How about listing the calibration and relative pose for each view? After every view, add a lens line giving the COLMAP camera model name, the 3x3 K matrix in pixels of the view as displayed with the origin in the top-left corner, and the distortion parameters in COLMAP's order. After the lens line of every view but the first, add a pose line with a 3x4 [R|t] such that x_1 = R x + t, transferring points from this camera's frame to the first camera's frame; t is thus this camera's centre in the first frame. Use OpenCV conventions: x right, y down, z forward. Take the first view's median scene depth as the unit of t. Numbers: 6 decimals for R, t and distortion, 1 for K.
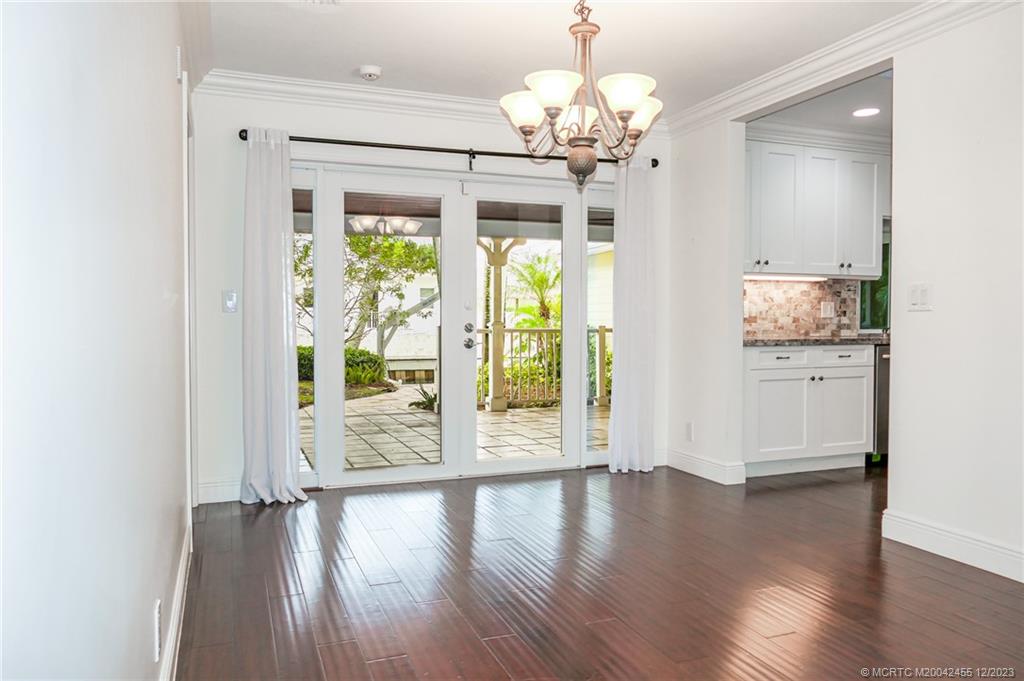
lens RADIAL K [[721.5, 0, 512.0], [0, 721.5, 340.5], [0, 0, 1]] dist [-0.014198, -0.001596]
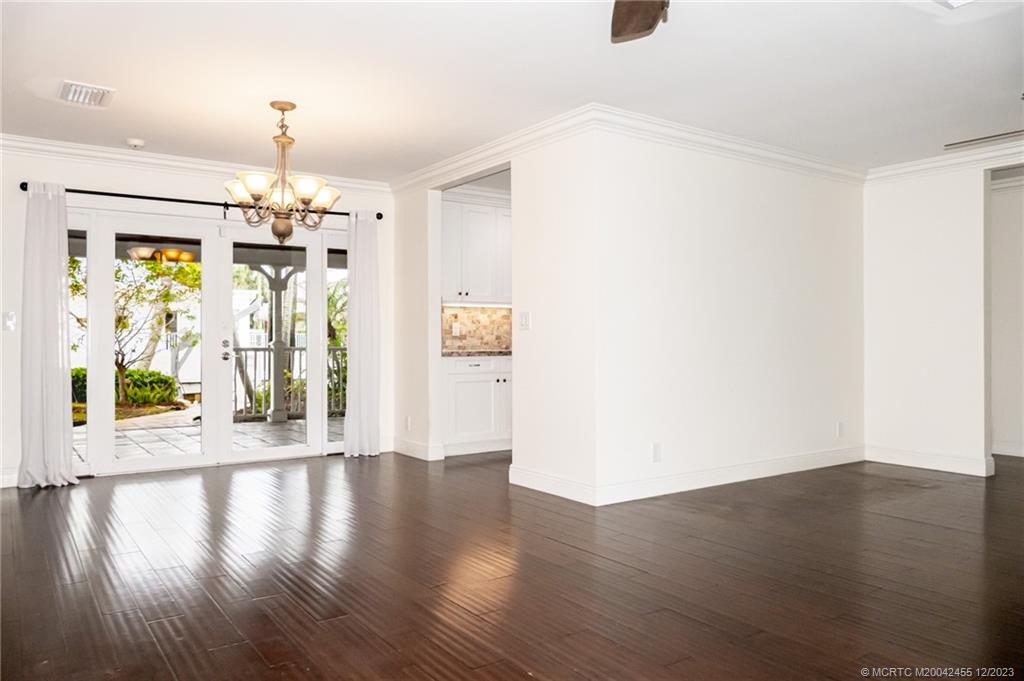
lens RADIAL K [[728.4, 0, 508.2], [0, 728.4, 339.4], [0, 0, 1]] dist [-0.010446, -0.000225]
pose [[0.971768, -0.001783, 0.235931, 0.114950], [0.009283, 0.999486, -0.030680, 0.017552], [-0.235755, 0.032004, 0.971285, -0.323685]]
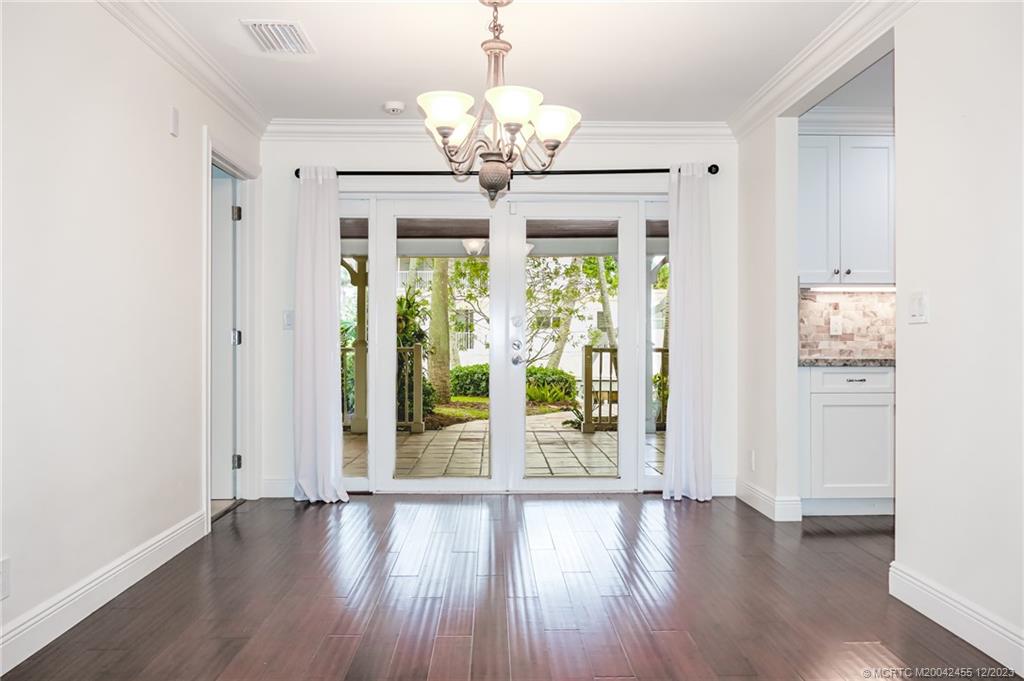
lens RADIAL K [[724.9, 0, 518.1], [0, 724.9, 339.3], [0, 0, 1]] dist [-0.006419, 0.001102]
pose [[0.943205, 0.000396, -0.332211, 0.274809], [-0.010786, 0.999509, -0.029431, 0.004538], [0.332036, 0.031342, 0.942746, 0.038016]]
